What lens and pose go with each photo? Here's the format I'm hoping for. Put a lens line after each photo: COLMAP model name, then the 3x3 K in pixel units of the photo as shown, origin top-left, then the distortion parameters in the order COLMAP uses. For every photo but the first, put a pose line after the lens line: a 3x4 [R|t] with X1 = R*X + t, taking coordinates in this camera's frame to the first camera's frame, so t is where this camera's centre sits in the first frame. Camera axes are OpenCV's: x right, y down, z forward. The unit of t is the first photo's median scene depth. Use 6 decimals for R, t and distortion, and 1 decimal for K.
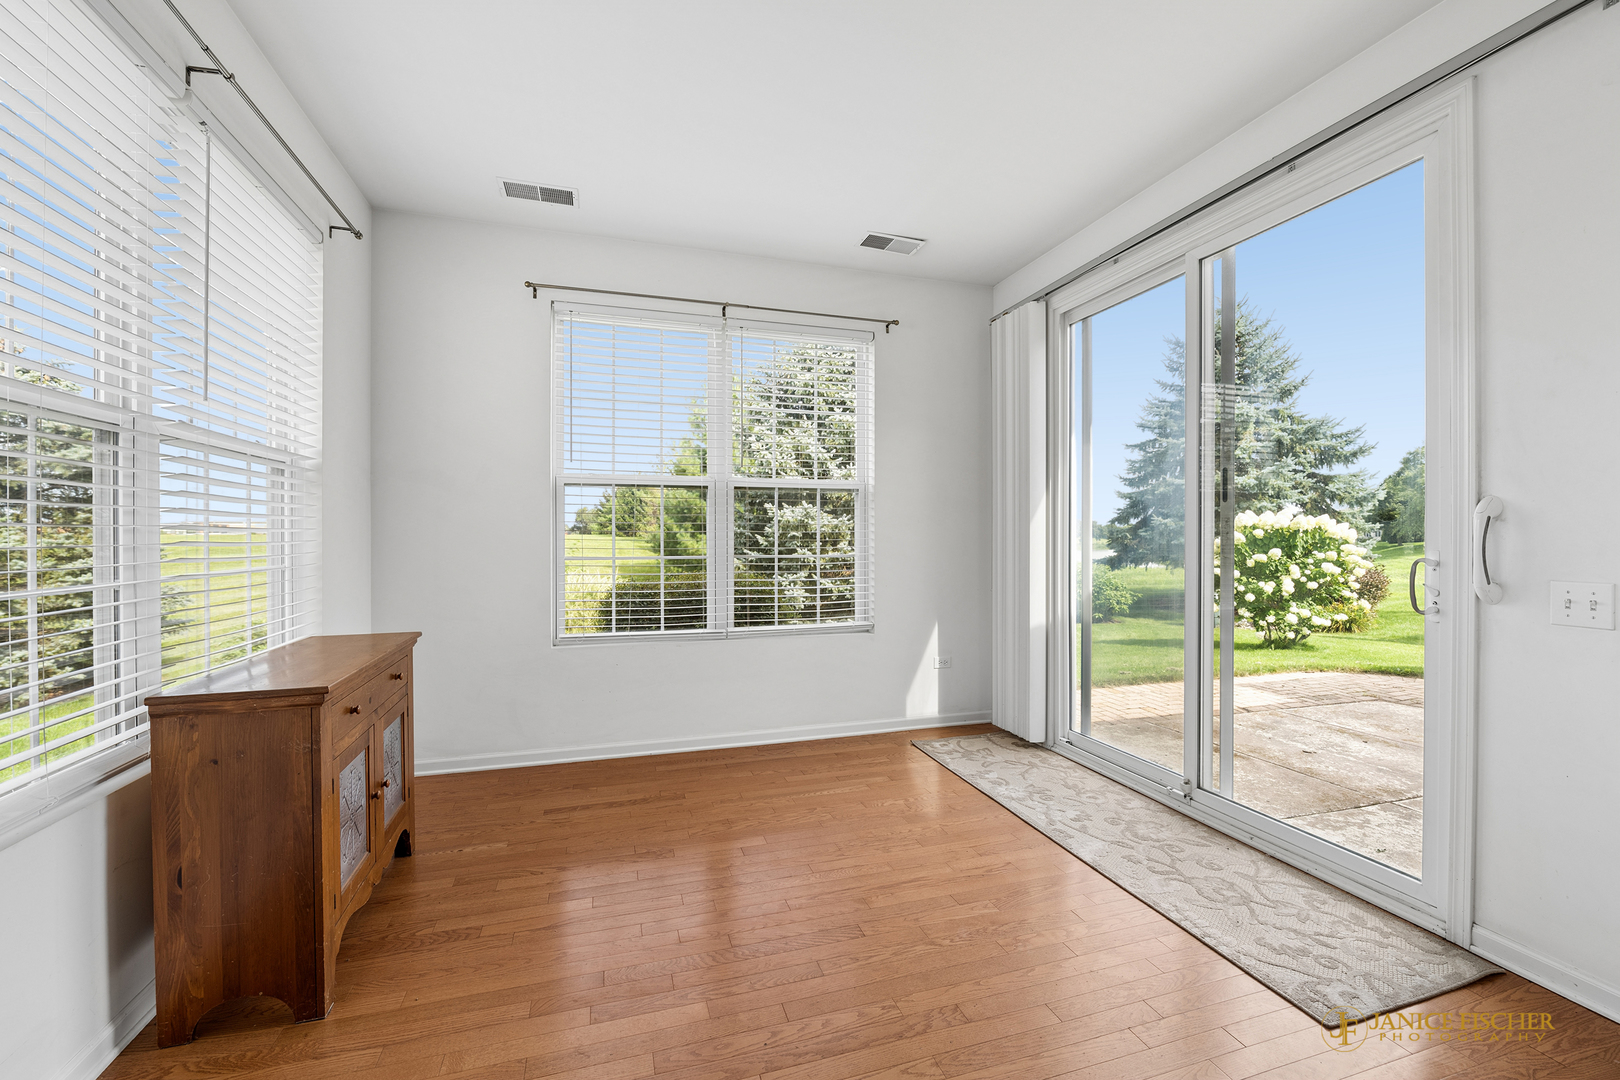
lens RADIAL K [[668.1, 0, 803.4], [0, 668.1, 533.5], [0, 0, 1]] dist [-0.010609, -0.000461]
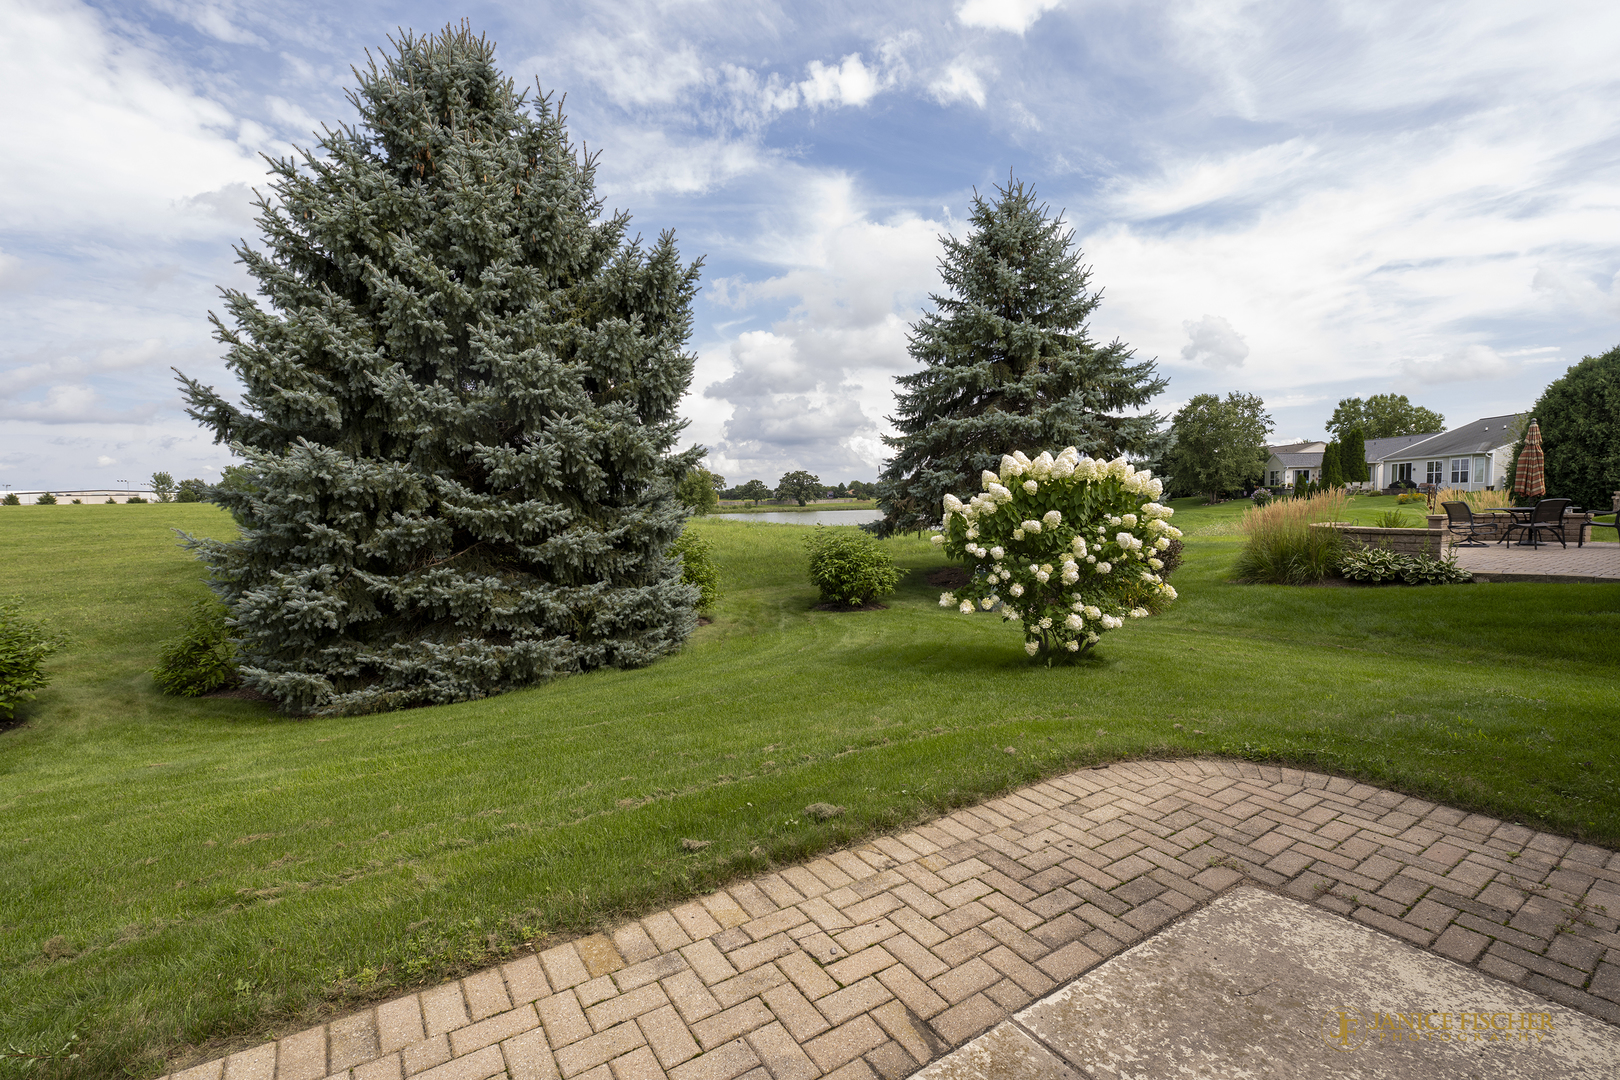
lens RADIAL K [[744.3, 0, 814.2], [0, 744.3, 542.1], [0, 0, 1]] dist [-0.002770, -0.000193]
pose [[0.958138, -0.030349, 0.284694, 0.279733], [0.012490, 0.997850, 0.064338, 0.004042], [-0.286034, -0.058089, 0.956457, 0.373219]]
